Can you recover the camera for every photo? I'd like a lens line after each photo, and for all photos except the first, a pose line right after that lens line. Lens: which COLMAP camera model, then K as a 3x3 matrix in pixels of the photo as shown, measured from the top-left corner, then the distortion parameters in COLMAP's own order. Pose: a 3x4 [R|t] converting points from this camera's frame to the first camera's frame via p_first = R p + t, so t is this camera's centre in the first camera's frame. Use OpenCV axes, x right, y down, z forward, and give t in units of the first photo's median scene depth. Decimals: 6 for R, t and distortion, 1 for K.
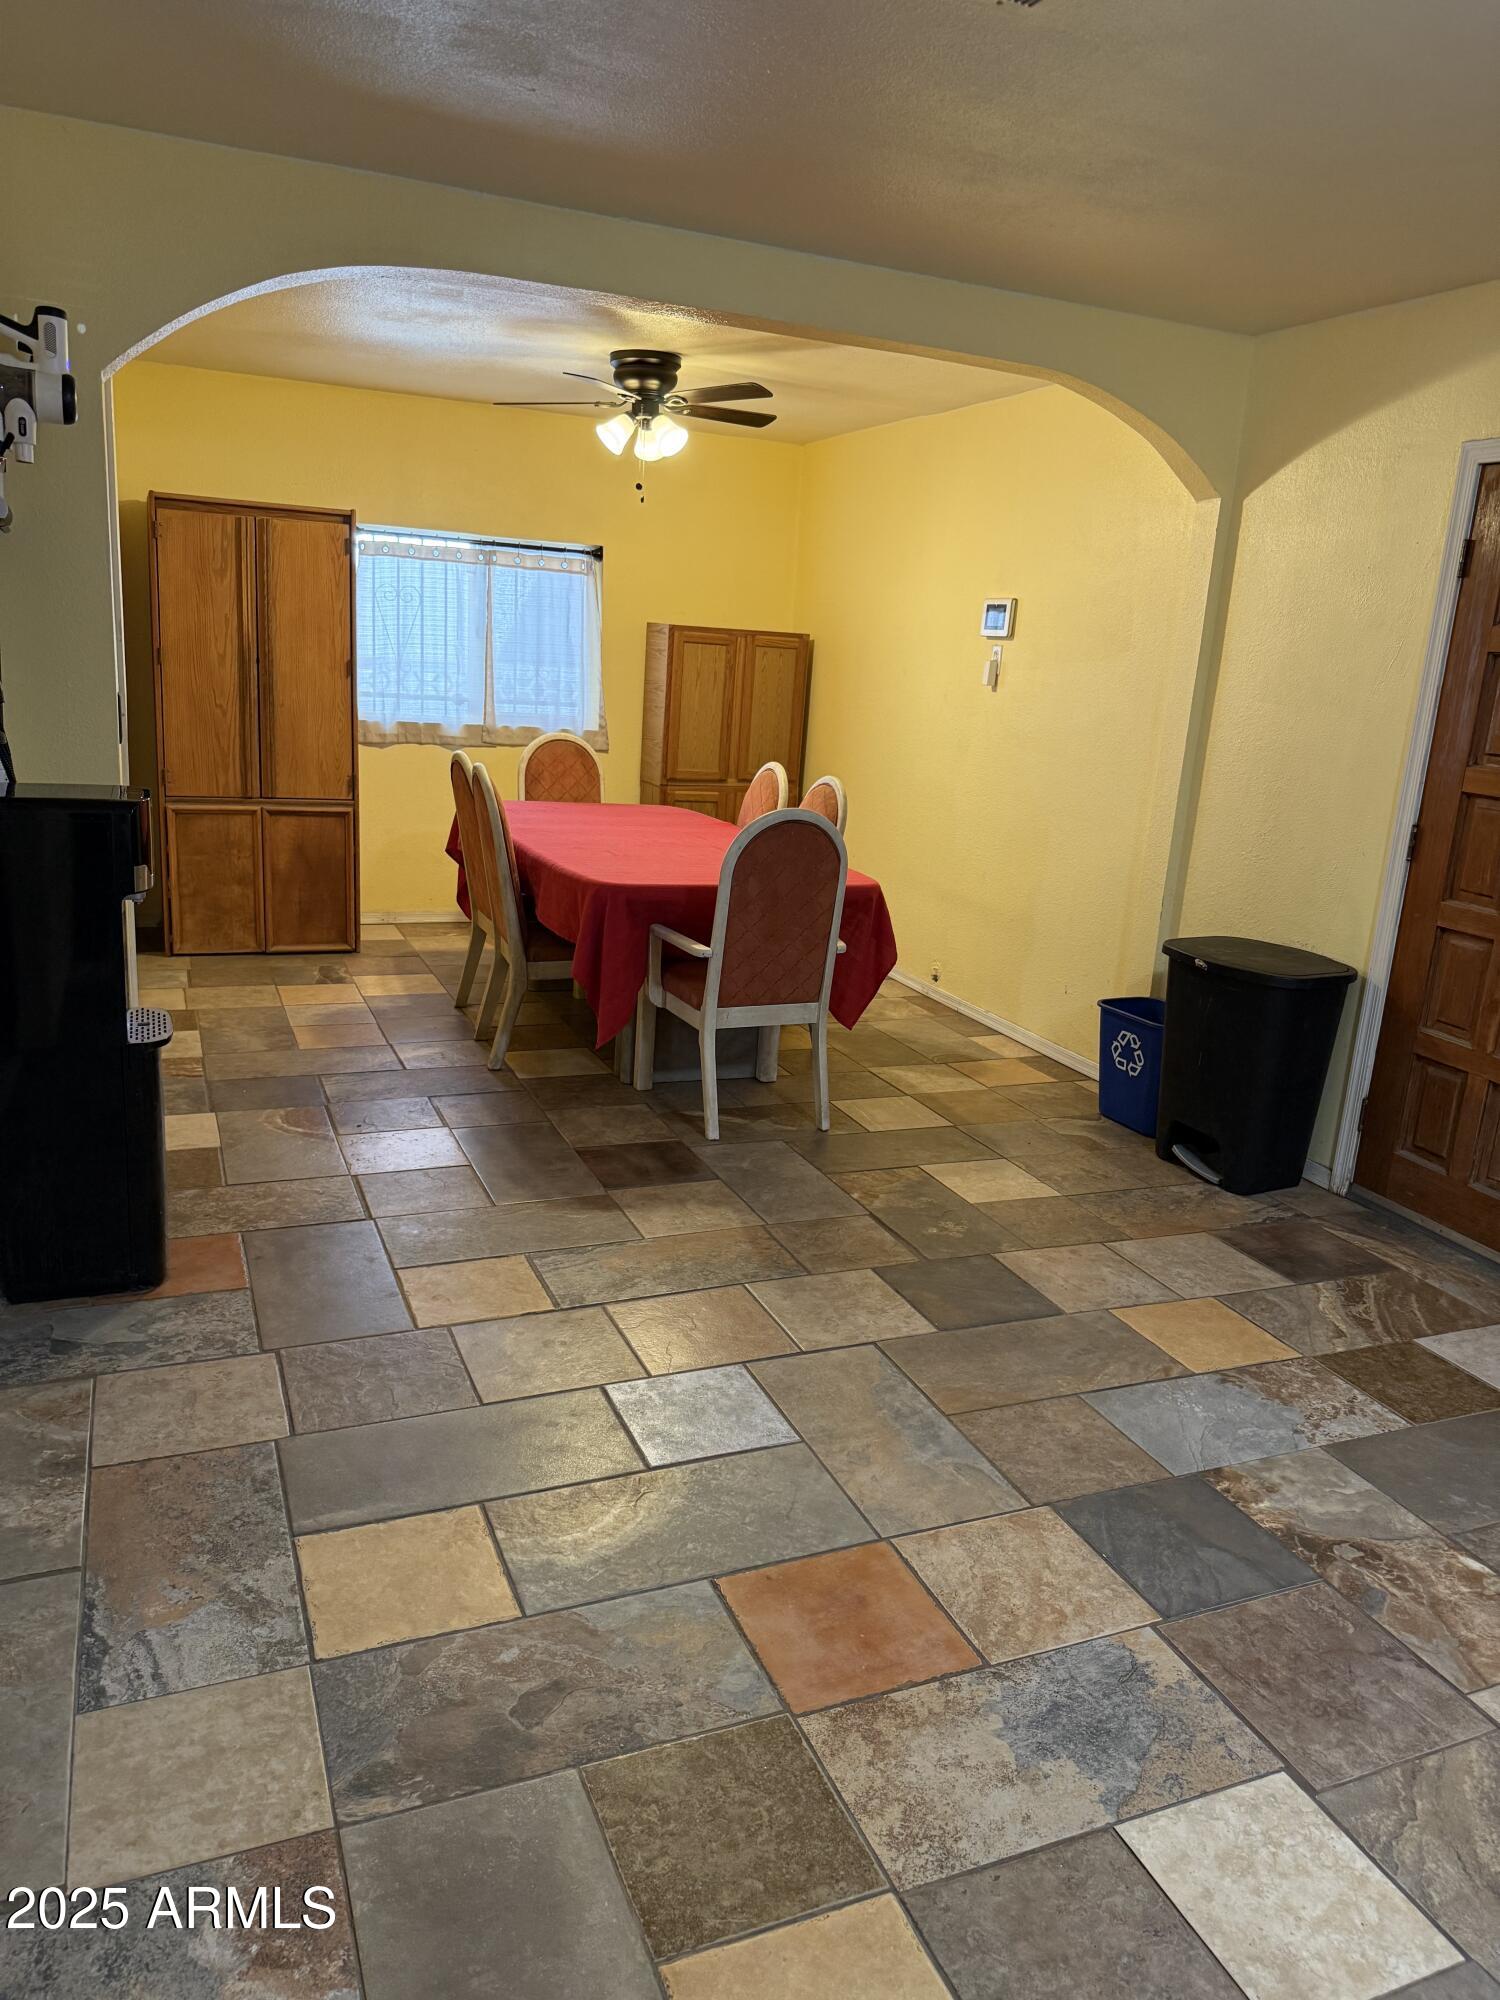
lens RADIAL K [[1402.7, 0, 750.0], [0, 1402.7, 1000.0], [0, 0, 1]] dist [0.103552, -0.141588]
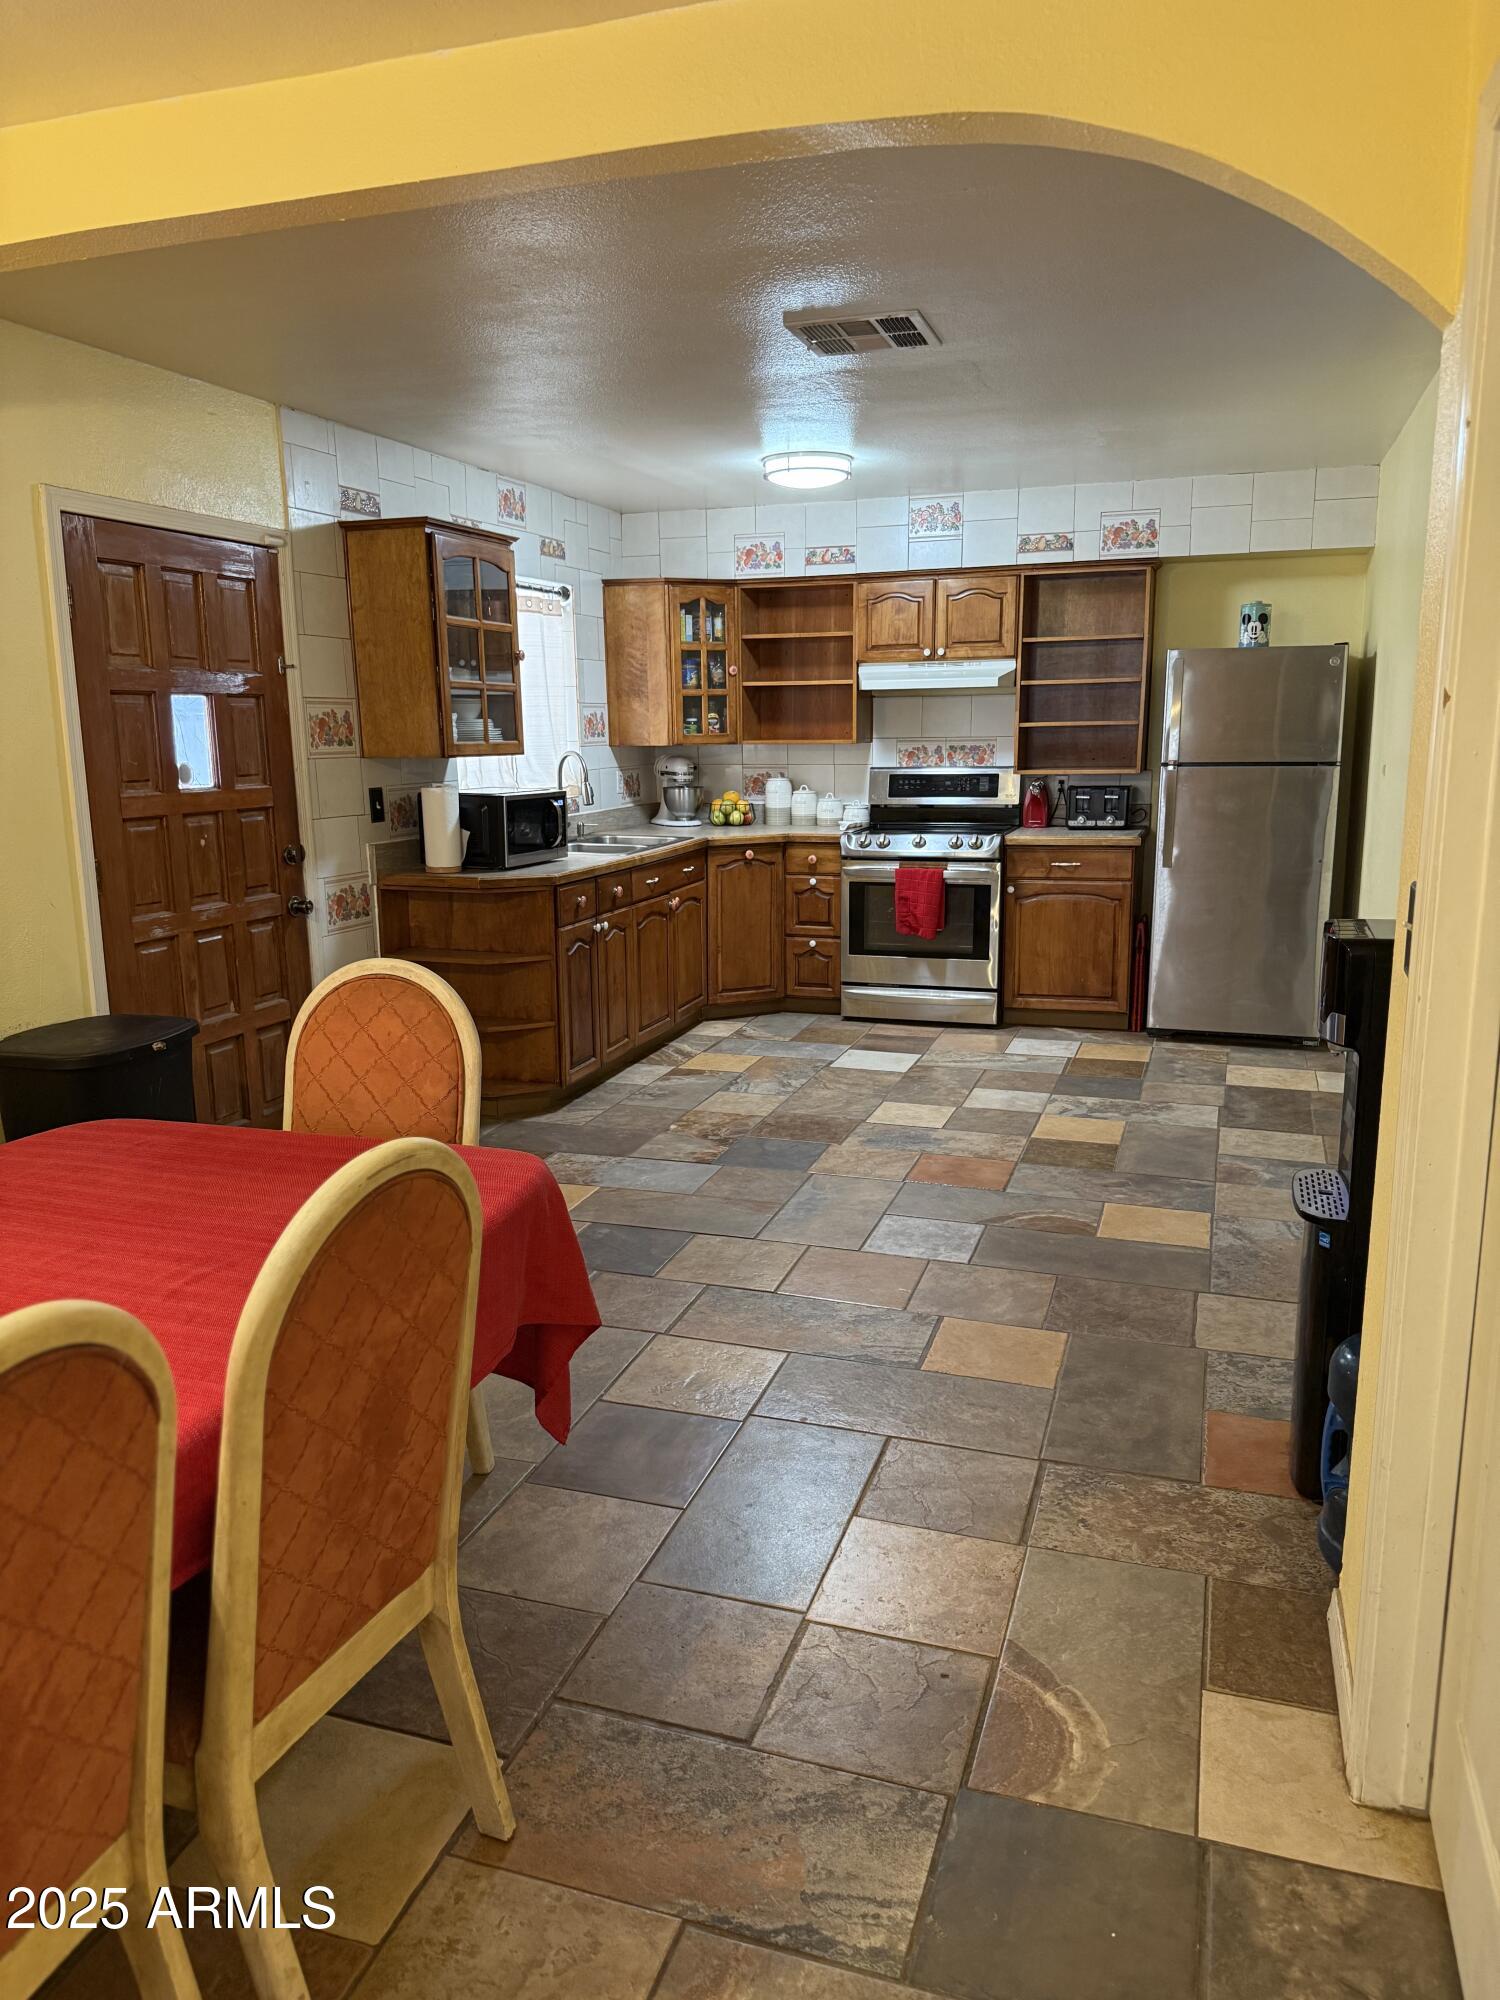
lens RADIAL K [[1390.8, 0, 757.4], [0, 1390.8, 1013.3], [0, 0, 1]] dist [0.170327, -0.374783]
pose [[-0.753105, -0.187262, 0.630687, -0.512783], [0.126373, 0.899608, 0.418013, -0.360803], [-0.645649, 0.394509, -0.653834, 1.298399]]
